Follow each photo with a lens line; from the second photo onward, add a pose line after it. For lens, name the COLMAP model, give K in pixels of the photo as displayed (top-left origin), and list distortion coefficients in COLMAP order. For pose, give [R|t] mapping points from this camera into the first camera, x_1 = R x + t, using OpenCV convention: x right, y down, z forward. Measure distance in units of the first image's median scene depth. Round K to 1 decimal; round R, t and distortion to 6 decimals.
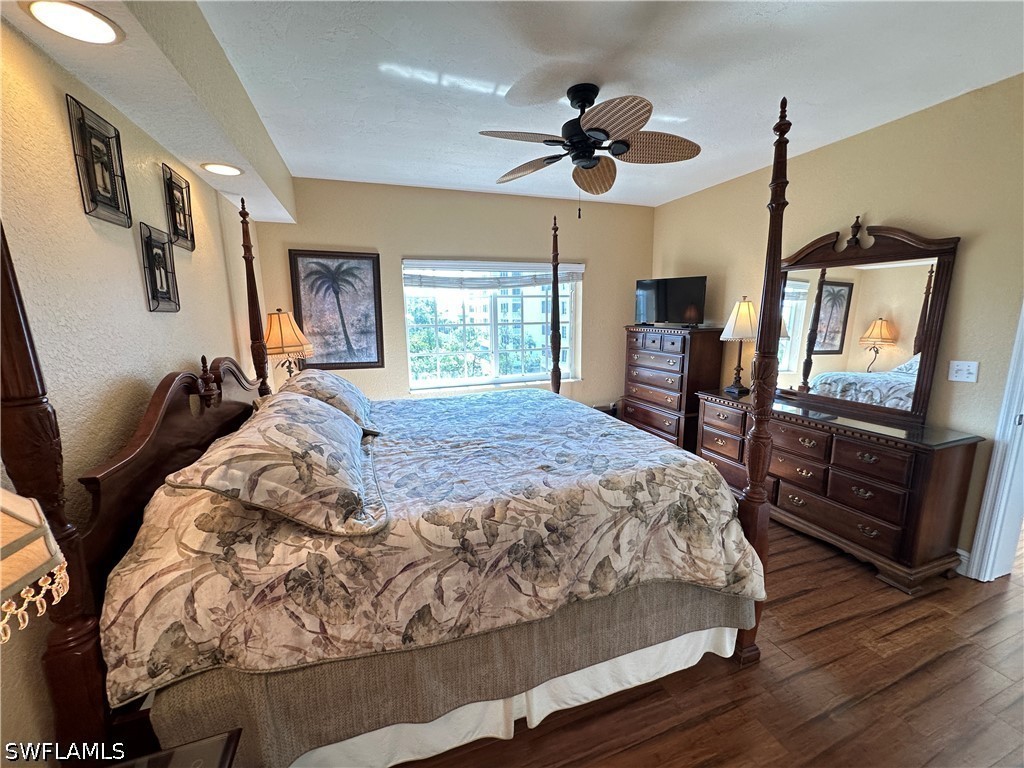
lens RADIAL K [[408.5, 0, 513.2], [0, 408.5, 384.3], [0, 0, 1]] dist [-0.003852, 0.000486]
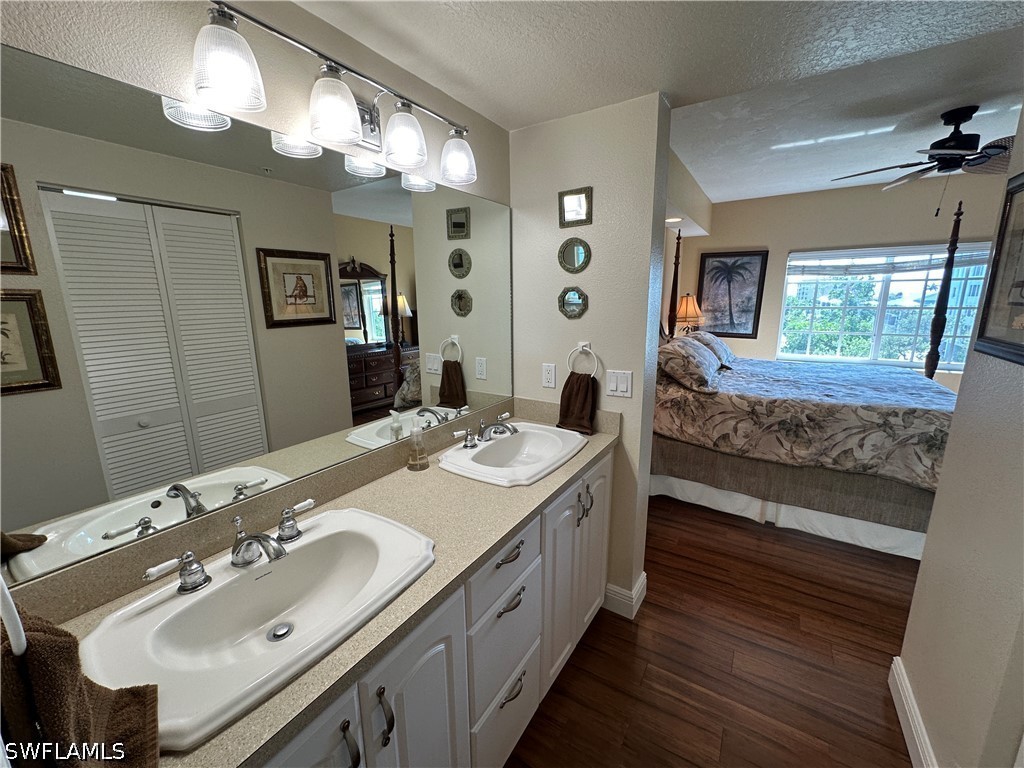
lens RADIAL K [[408.5, 0, 512.3], [0, 408.5, 384.2], [0, 0, 1]] dist [-0.003852, 0.000486]
pose [[0.612636, 0.168420, -0.772212, 0.594629], [-0.138189, 0.984808, 0.105155, 0.182495], [0.778191, 0.042290, 0.626602, -1.042506]]
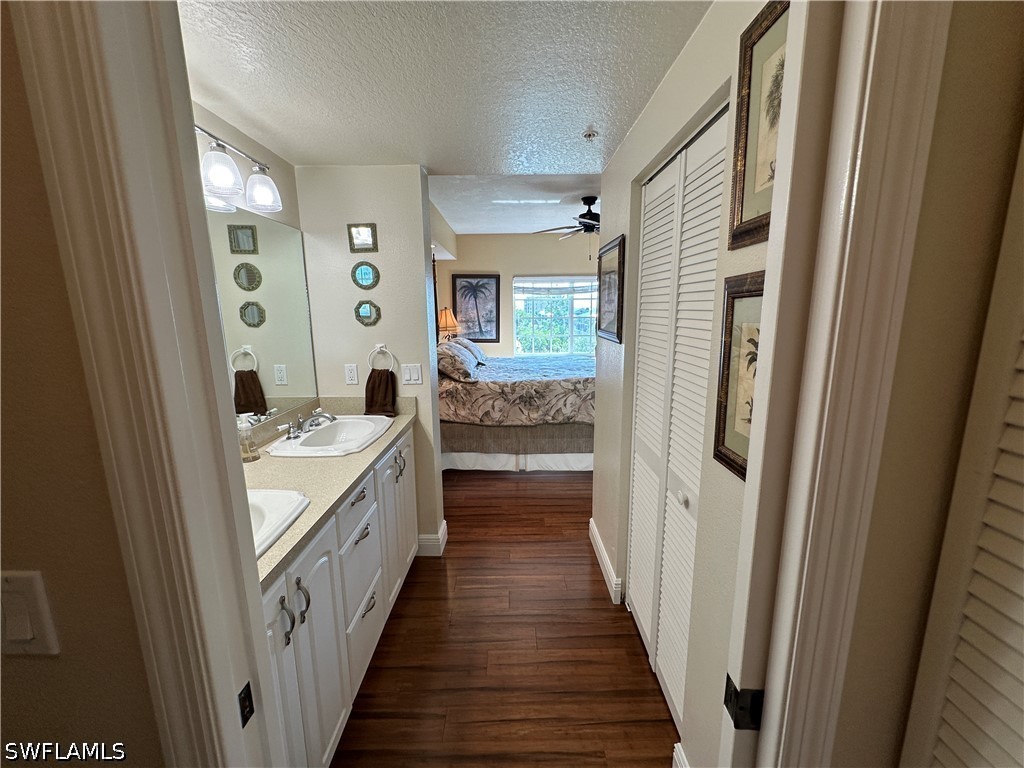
lens RADIAL K [[408.5, 0, 512.6], [0, 408.5, 384.1], [0, 0, 1]] dist [-0.003852, 0.000486]
pose [[0.942199, 0.061743, -0.329315, 0.742468], [-0.060424, 0.998071, 0.014249, 0.255222], [0.329559, 0.006473, 0.944113, -1.397480]]
